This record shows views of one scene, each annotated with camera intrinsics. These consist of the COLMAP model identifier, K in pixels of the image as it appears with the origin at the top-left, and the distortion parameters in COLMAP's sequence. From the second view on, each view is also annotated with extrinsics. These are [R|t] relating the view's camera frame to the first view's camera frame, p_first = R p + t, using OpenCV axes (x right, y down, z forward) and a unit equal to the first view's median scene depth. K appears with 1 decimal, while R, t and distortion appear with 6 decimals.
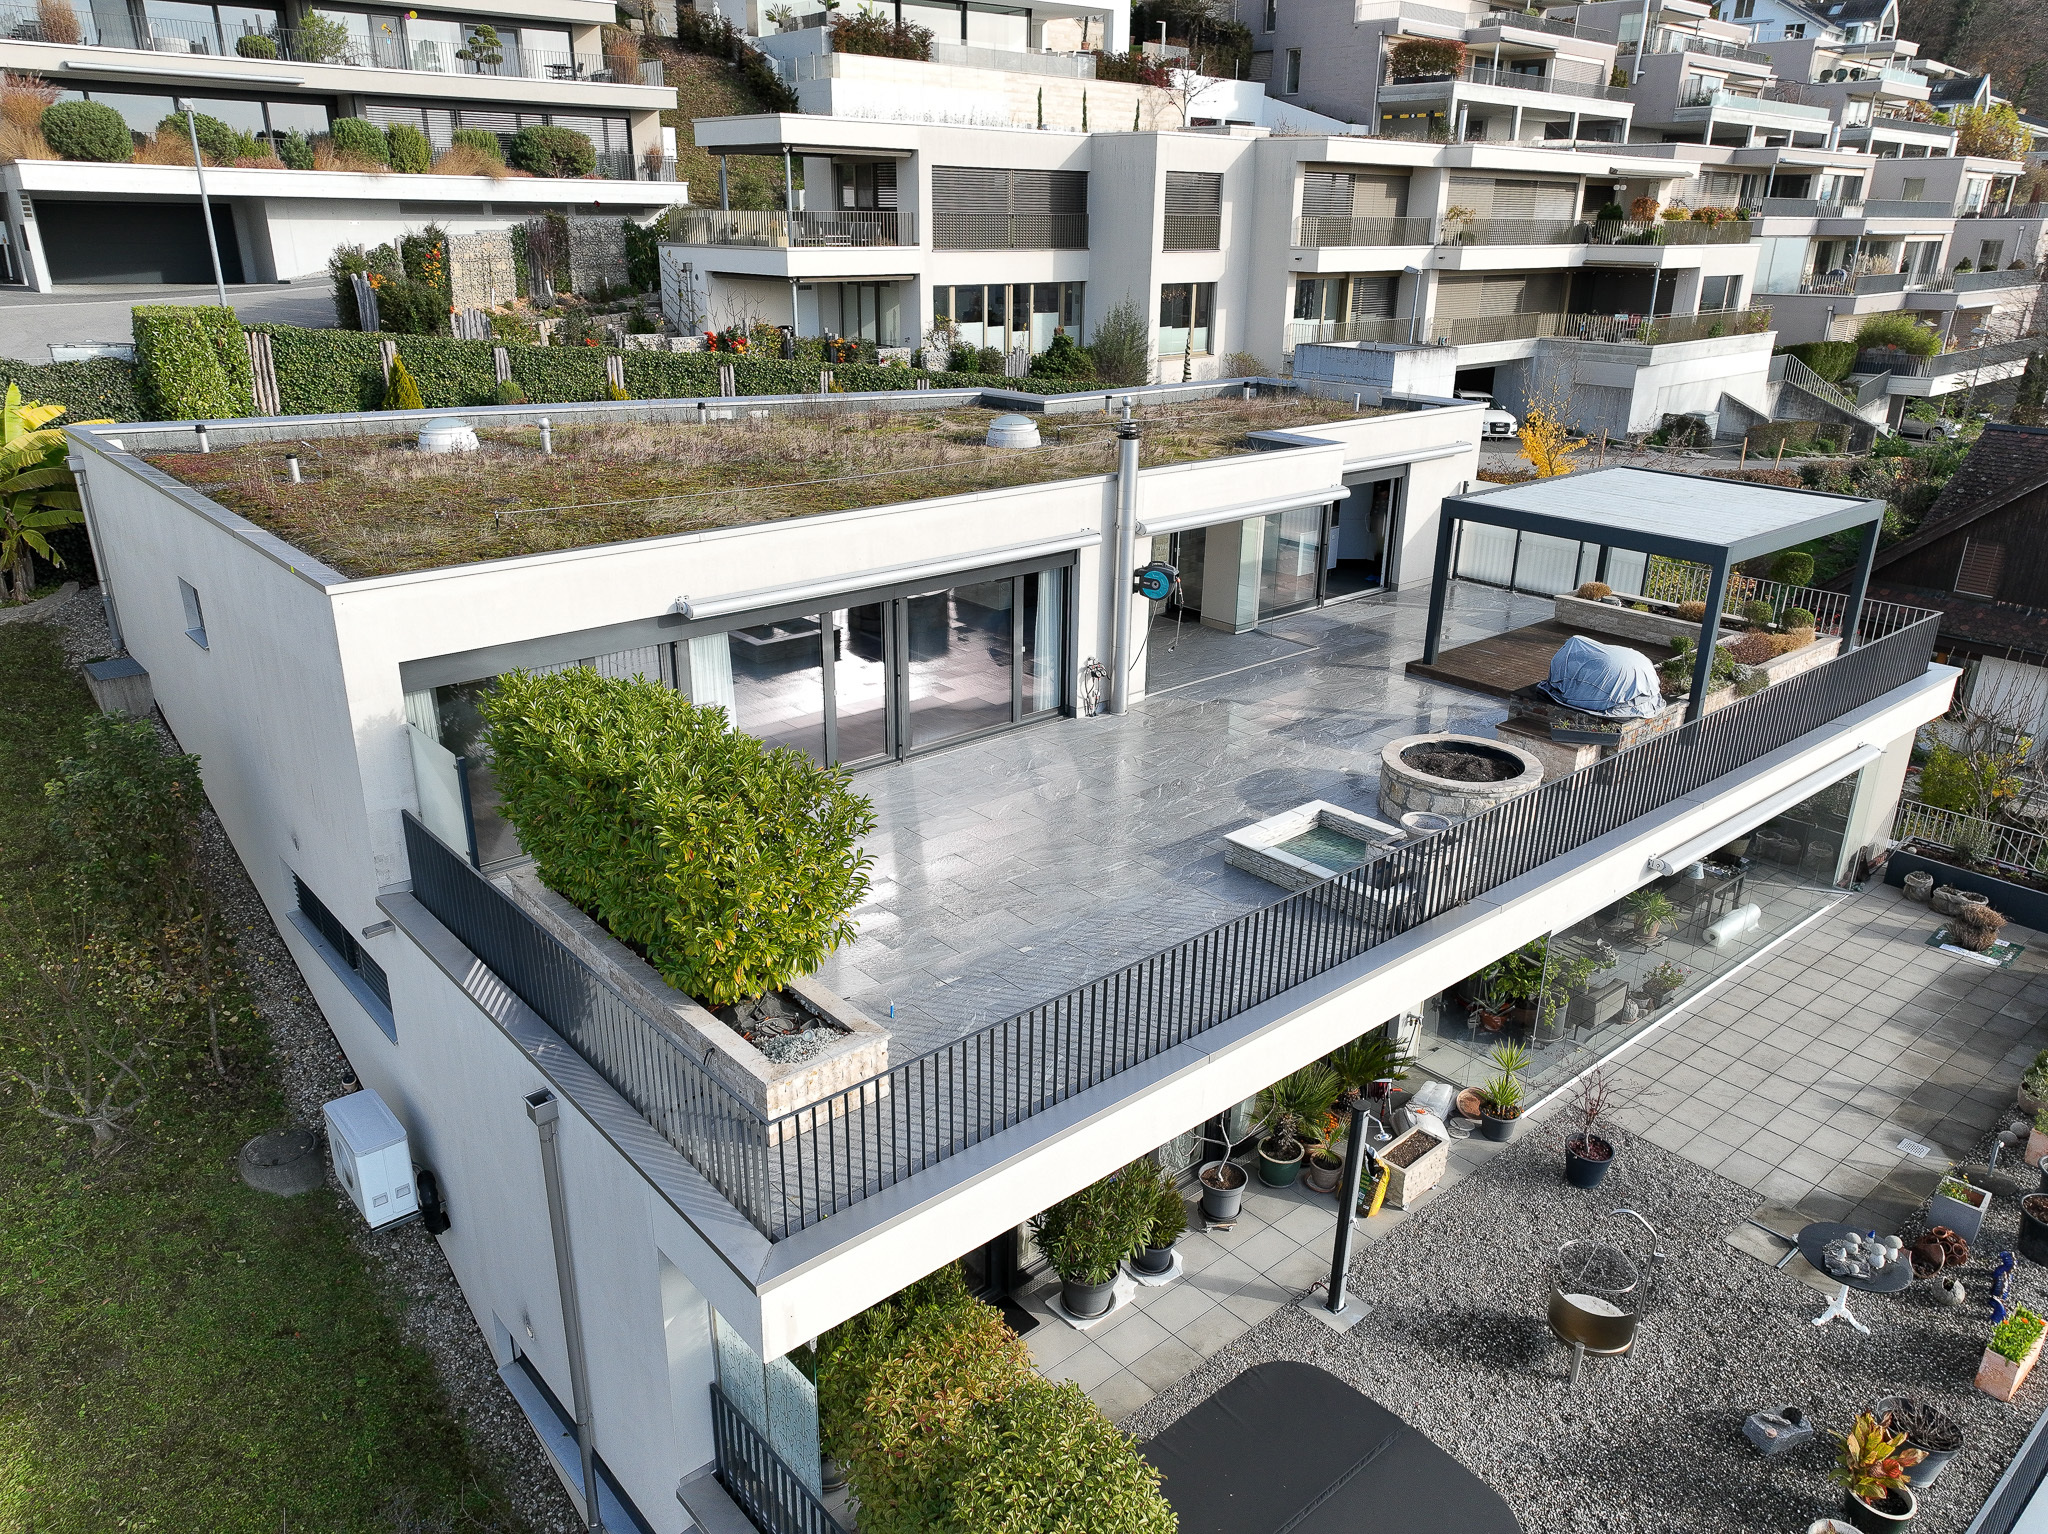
lens RADIAL K [[1443.6, 0, 1027.4], [0, 1443.6, 775.0], [0, 0, 1]] dist [-0.001559, 0.018879]
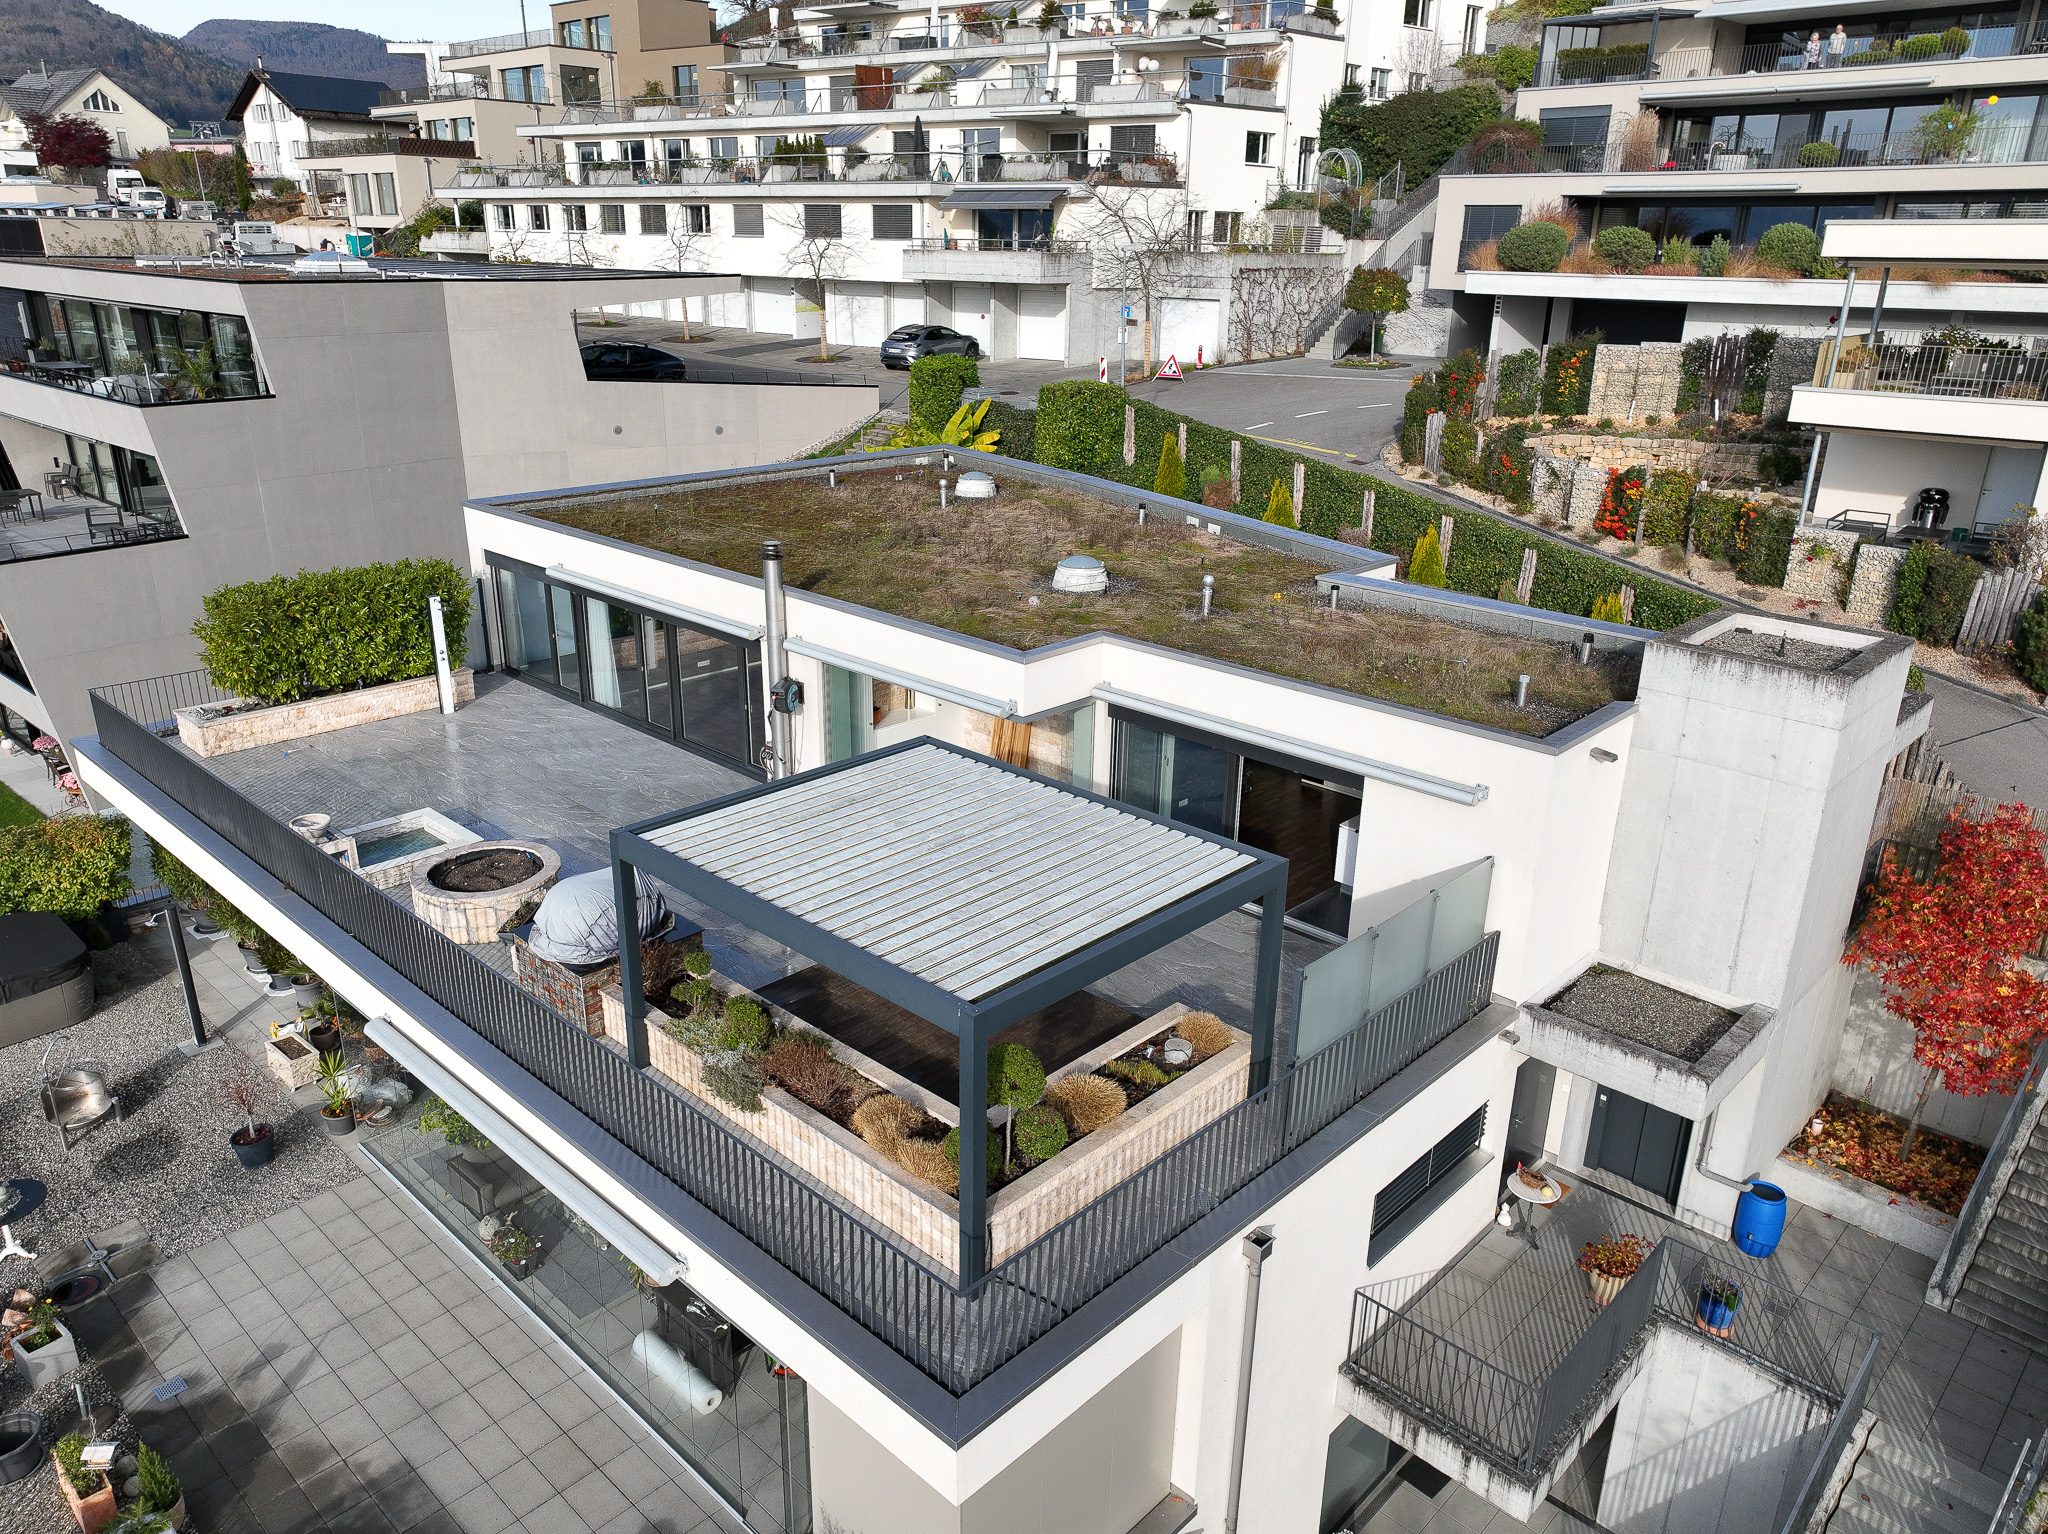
lens RADIAL K [[1443.6, 0, 1024.6], [0, 1443.6, 766.4], [0, 0, 1]] dist [-0.001559, 0.018879]
pose [[0.092552, 0.336078, -0.937276, 0.519601], [-0.374383, 0.883989, 0.280003, -0.209080], [0.922644, 0.324985, 0.207636, 0.437508]]
